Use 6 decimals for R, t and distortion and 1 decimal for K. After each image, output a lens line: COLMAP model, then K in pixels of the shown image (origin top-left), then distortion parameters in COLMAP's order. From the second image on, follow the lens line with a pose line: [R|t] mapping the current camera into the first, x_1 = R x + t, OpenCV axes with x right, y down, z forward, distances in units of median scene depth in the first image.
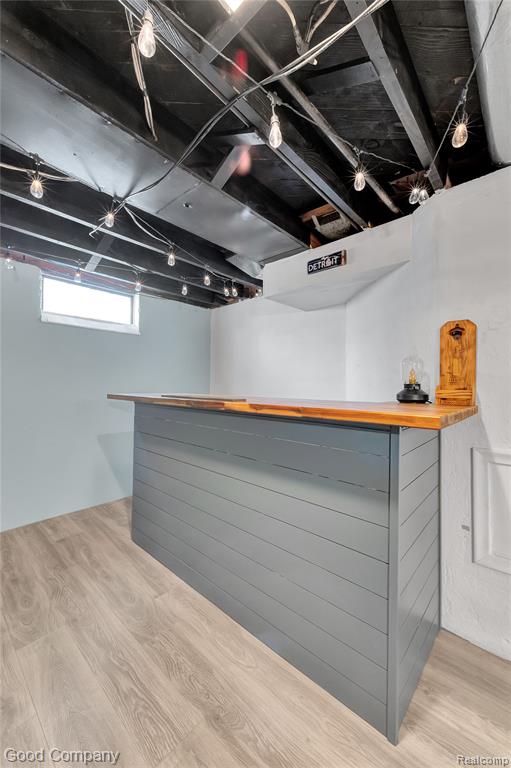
lens RADIAL K [[302.2, 0, 255.5], [0, 302.2, 384.0], [0, 0, 1]] dist [0.003510, 0.000006]
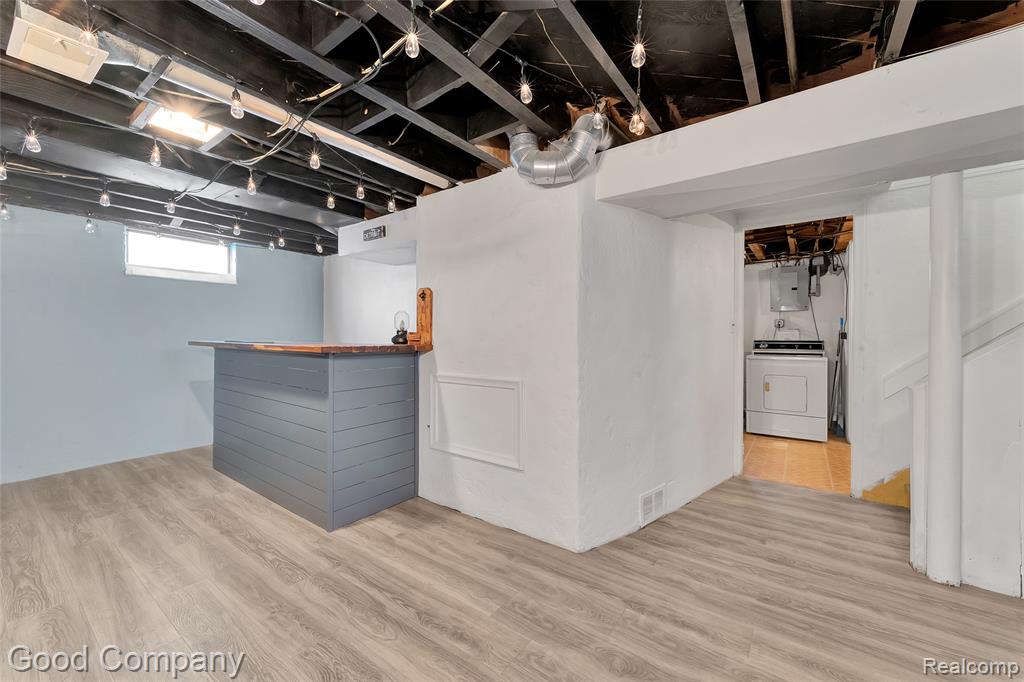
lens RADIAL K [[397.0, 0, 510.7], [0, 397.0, 338.3], [0, 0, 1]] dist [0.005644, -0.000213]
pose [[0.994272, -0.006056, 0.106711, 0.636228], [0.004659, 0.999900, 0.013329, 0.009708], [-0.106781, -0.012756, 0.994201, -0.710574]]
